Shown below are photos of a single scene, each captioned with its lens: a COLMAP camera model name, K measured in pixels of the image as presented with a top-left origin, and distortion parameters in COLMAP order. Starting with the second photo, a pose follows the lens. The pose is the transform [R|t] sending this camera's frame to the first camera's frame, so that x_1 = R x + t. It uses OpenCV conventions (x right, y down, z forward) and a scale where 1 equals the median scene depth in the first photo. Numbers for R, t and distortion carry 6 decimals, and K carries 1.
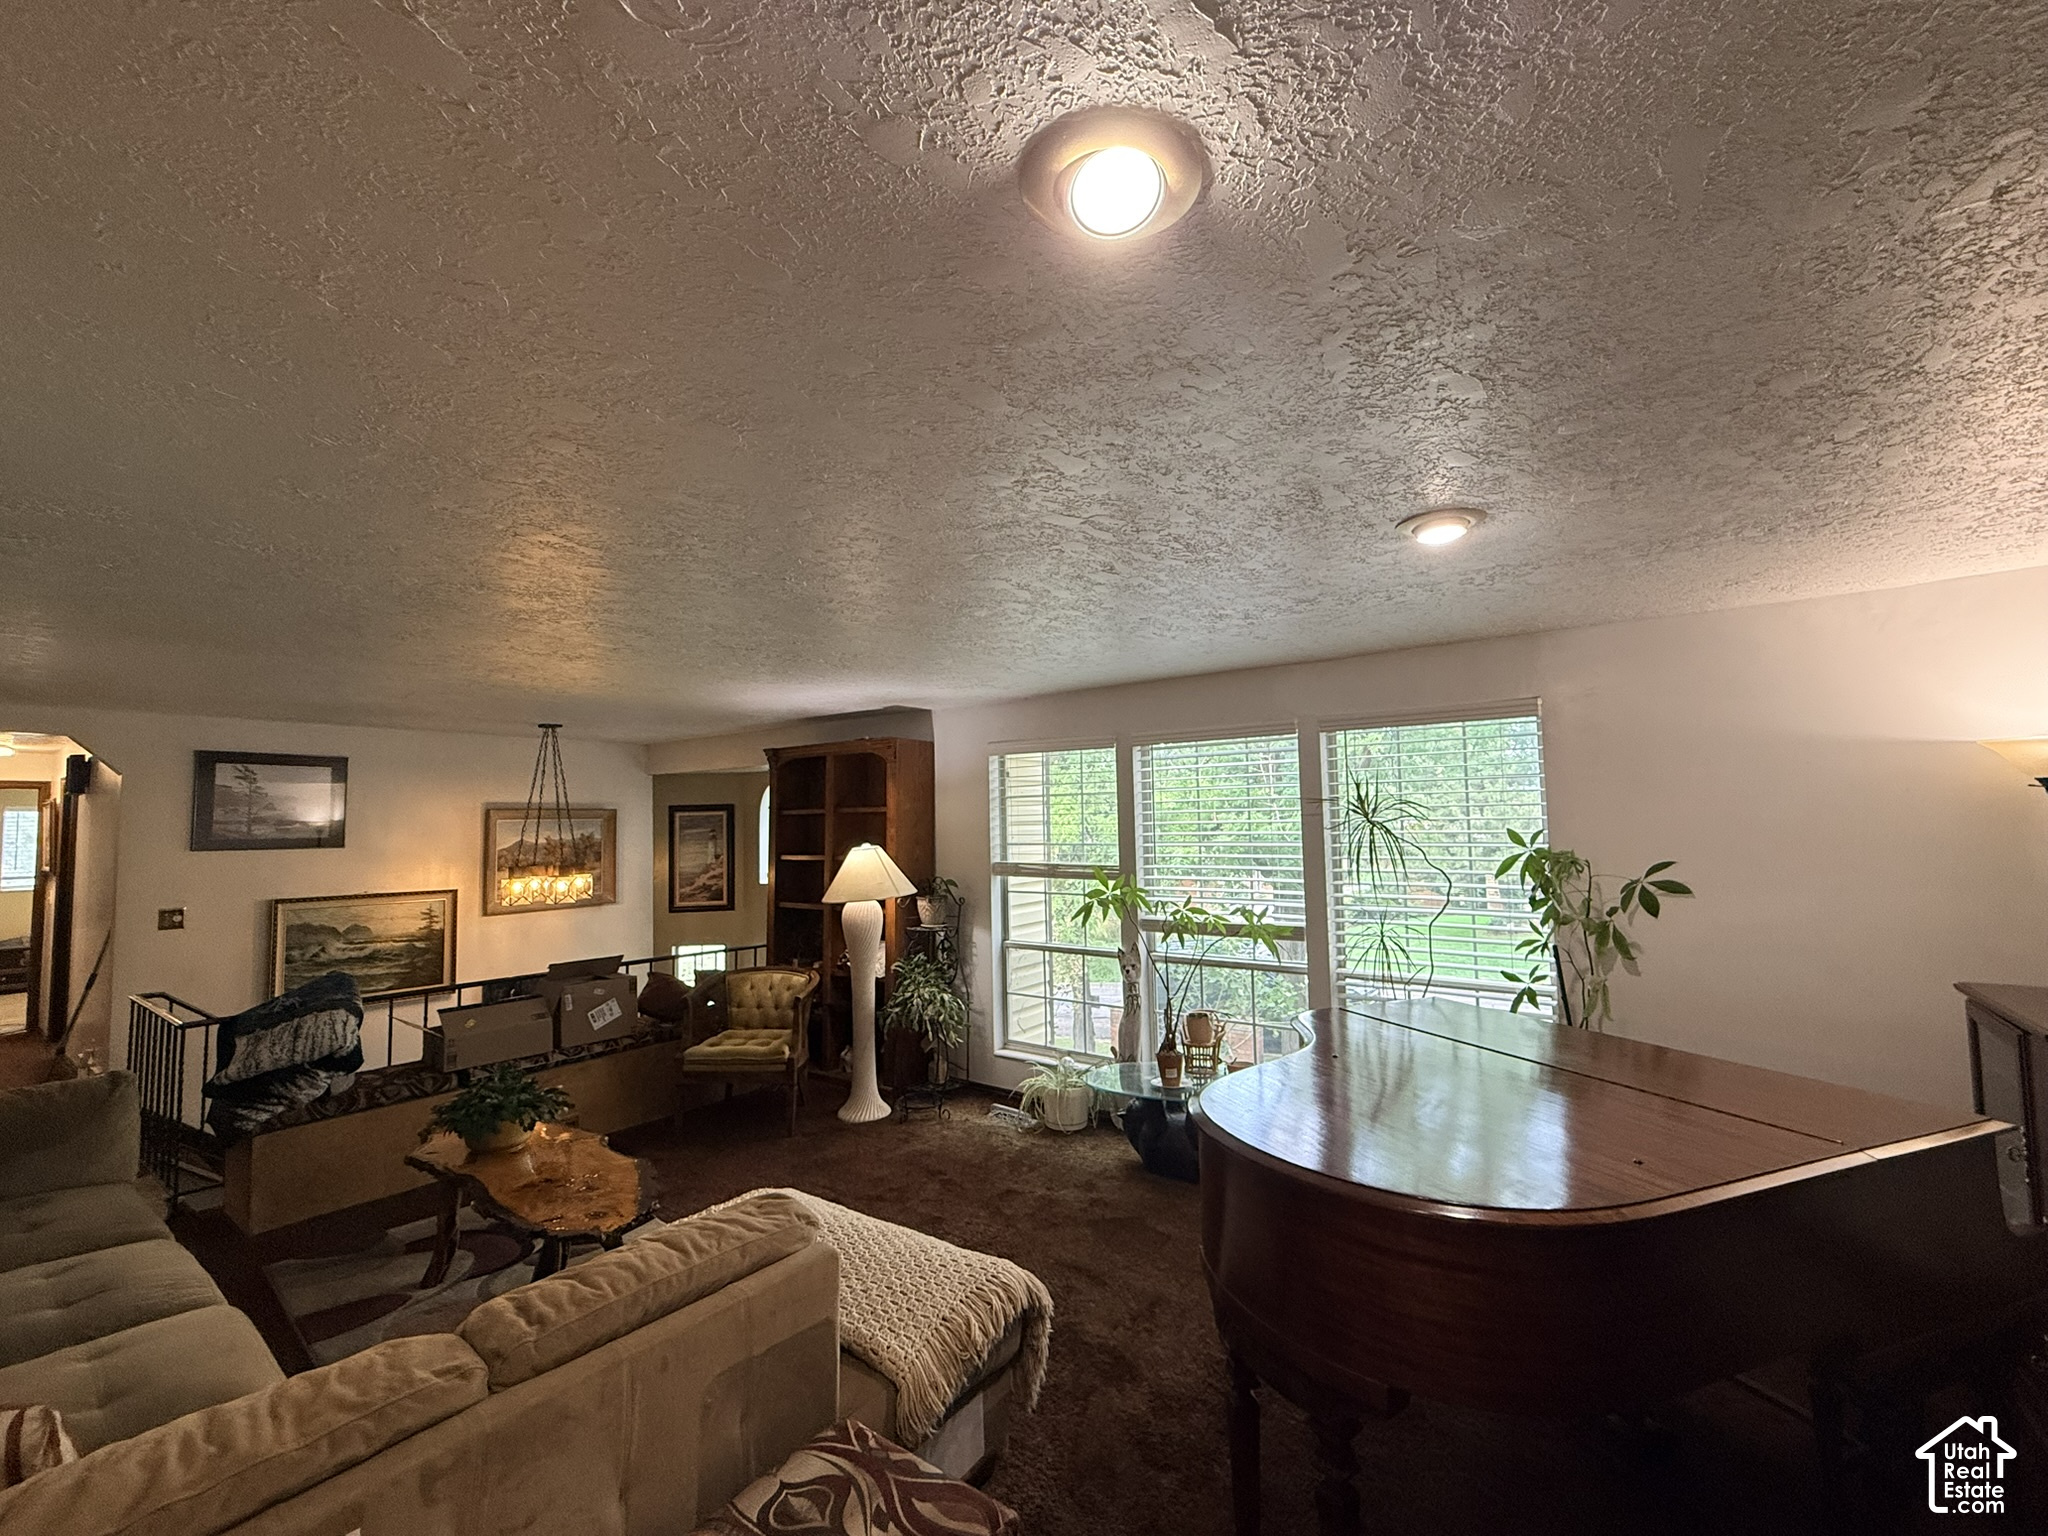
lens RADIAL K [[892.7, 0, 1032.0], [0, 892.7, 770.0], [0, 0, 1]] dist [-0.001195, 0.000585]
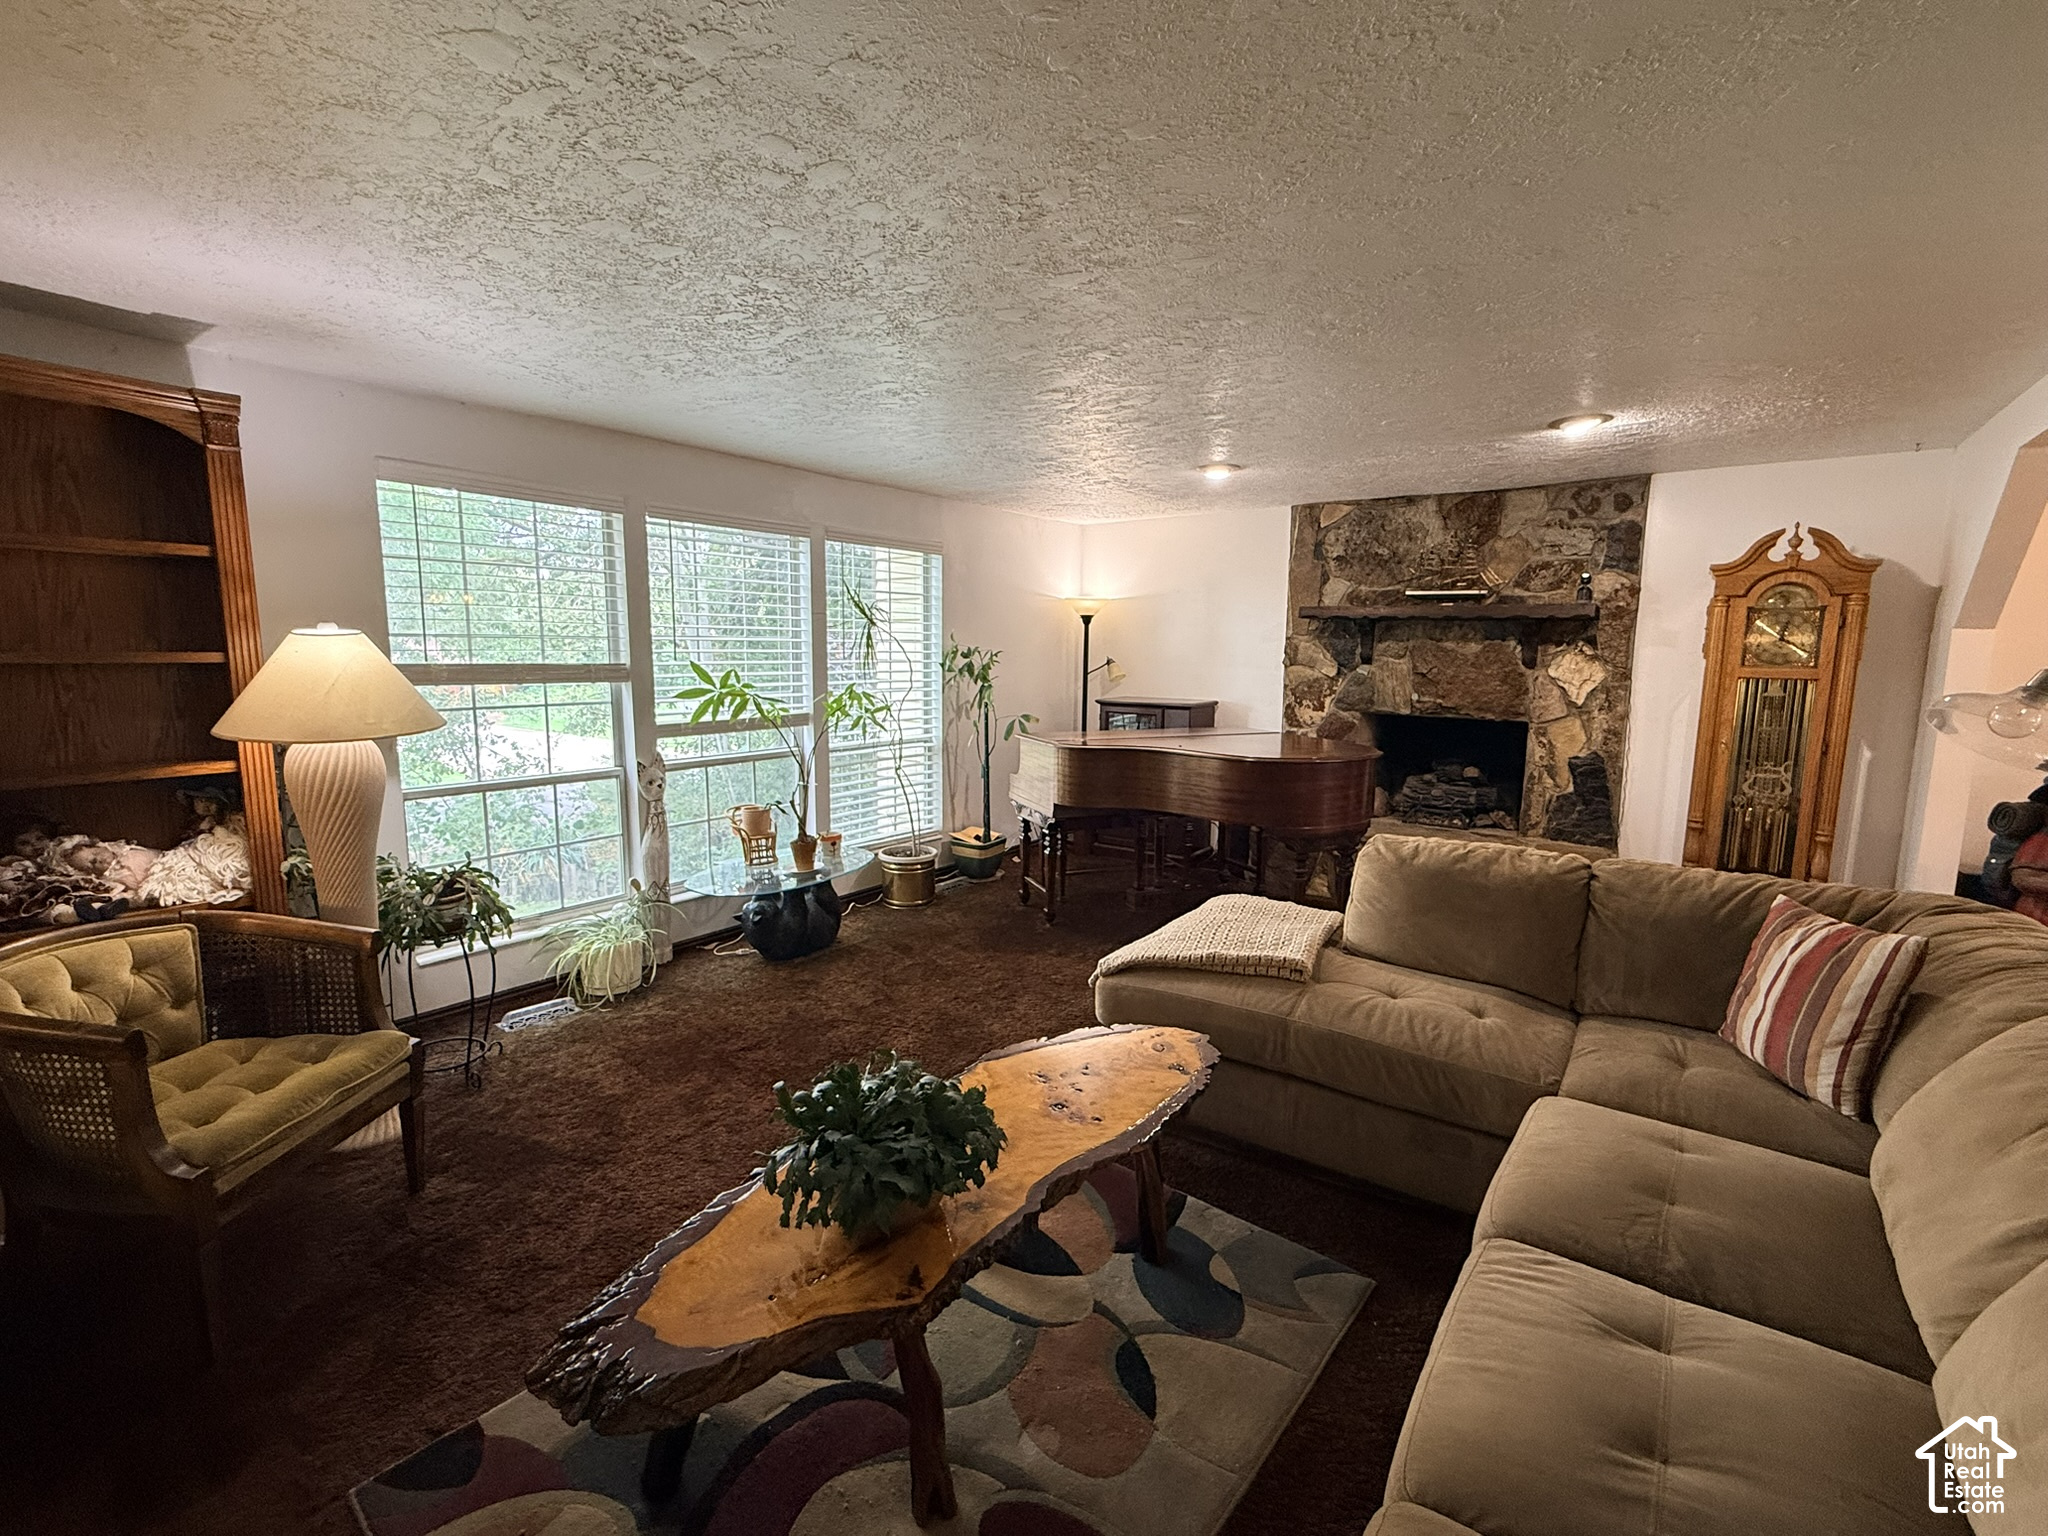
lens RADIAL K [[892.7, 0, 1020.8], [0, 892.7, 769.9], [0, 0, 1]] dist [-0.001195, 0.000585]
pose [[0.012292, -0.122278, 0.992420, -0.851480], [-0.071627, 0.989837, 0.122847, 0.092368], [-0.997356, -0.072594, 0.003408, 0.749852]]
